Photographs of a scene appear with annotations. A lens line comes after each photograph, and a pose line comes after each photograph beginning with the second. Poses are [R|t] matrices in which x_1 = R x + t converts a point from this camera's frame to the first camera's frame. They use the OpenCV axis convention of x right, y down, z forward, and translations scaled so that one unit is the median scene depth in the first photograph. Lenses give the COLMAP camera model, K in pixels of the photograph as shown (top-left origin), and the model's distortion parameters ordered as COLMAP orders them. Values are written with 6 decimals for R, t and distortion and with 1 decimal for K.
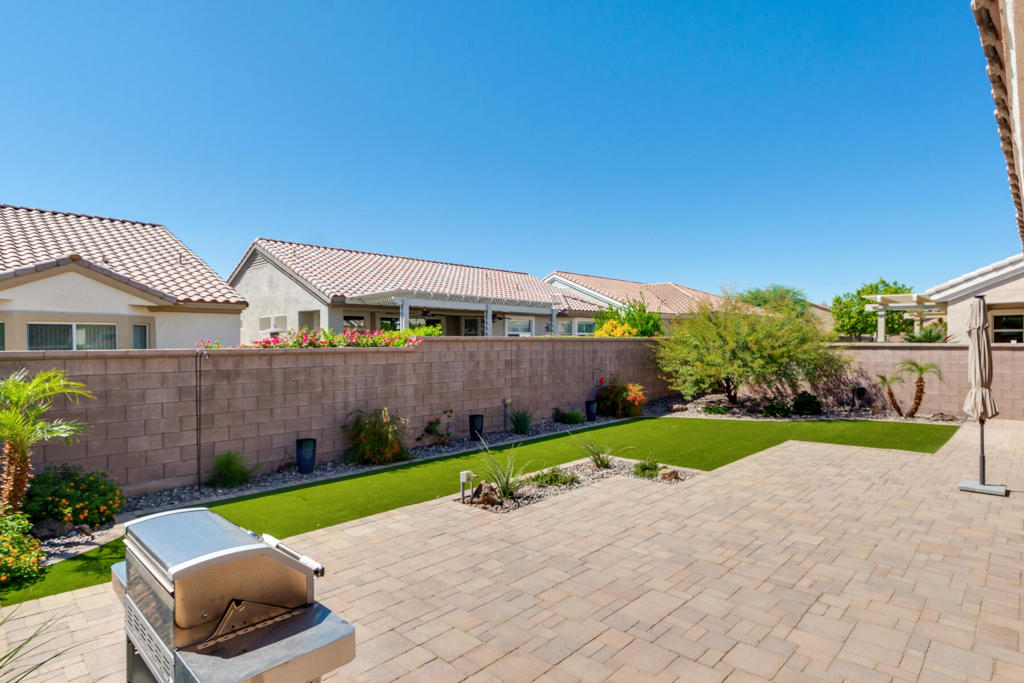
lens RADIAL K [[544.9, 0, 523.0], [0, 544.9, 338.4], [0, 0, 1]] dist [0.001681, -0.003663]
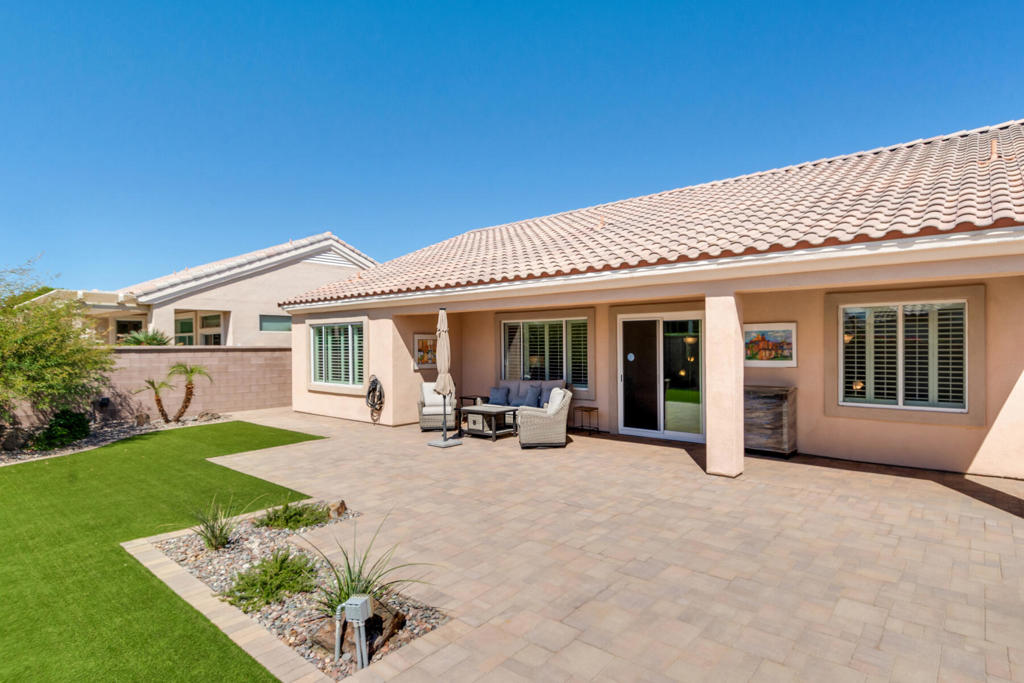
lens RADIAL K [[544.9, 0, 523.1], [0, 544.9, 349.0], [0, 0, 1]] dist [0.001681, -0.003663]
pose [[-0.060813, -0.003590, 0.998143, -0.651255], [-0.000658, 0.999993, 0.003557, 0.024311], [-0.998149, -0.000440, -0.060815, 0.972692]]
